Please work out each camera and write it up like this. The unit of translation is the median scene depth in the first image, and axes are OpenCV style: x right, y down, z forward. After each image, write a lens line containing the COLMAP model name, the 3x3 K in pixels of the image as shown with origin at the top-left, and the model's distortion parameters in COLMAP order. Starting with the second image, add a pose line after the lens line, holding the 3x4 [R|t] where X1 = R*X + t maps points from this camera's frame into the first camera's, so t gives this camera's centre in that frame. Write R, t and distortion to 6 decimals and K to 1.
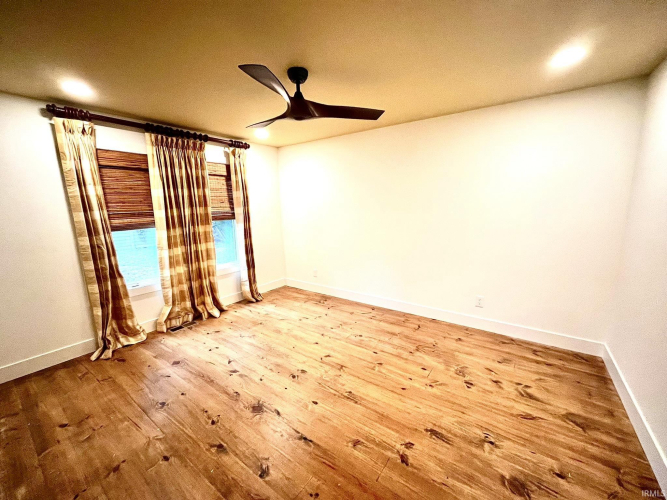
lens RADIAL K [[269.6, 0, 331.9], [0, 269.6, 250.2], [0, 0, 1]] dist [-0.001278, 0.000019]
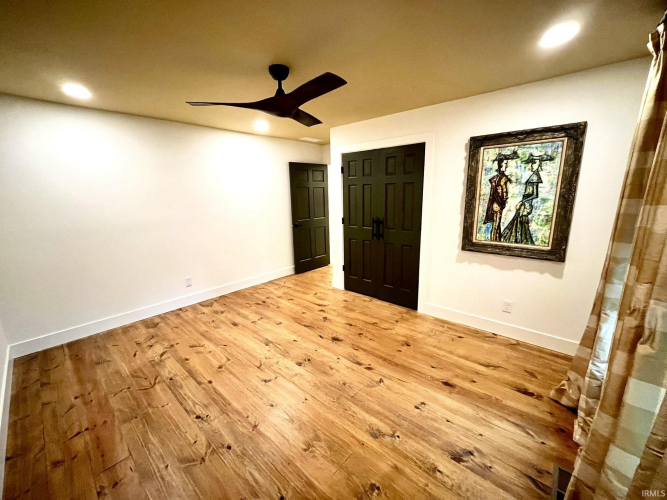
lens RADIAL K [[269.6, 0, 331.9], [0, 269.6, 250.2], [0, 0, 1]] dist [-0.001278, 0.000019]
pose [[-0.994061, 0.018376, 0.107262, -0.315799], [0.057600, 0.925102, 0.375325, -0.293394], [-0.092331, 0.379274, -0.920666, 1.613420]]
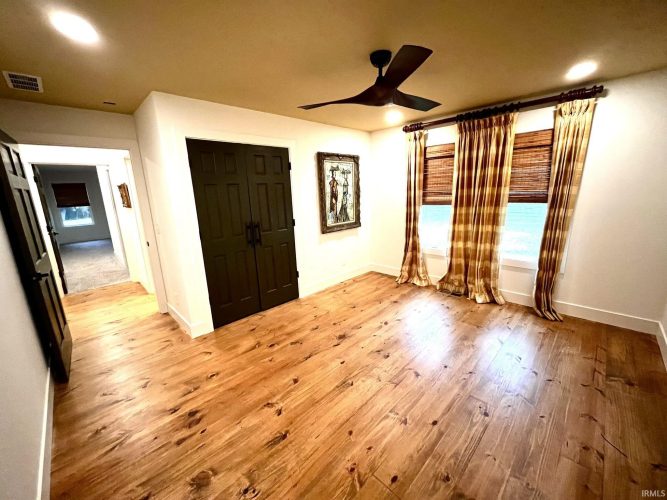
lens RADIAL K [[269.6, 0, 331.9], [0, 269.6, 250.2], [0, 0, 1]] dist [-0.001278, 0.000019]
pose [[-0.157911, 0.241530, -0.957459, 0.740857], [-0.130736, 0.955975, 0.262718, -0.162027], [0.978761, 0.166661, -0.119382, 0.782530]]
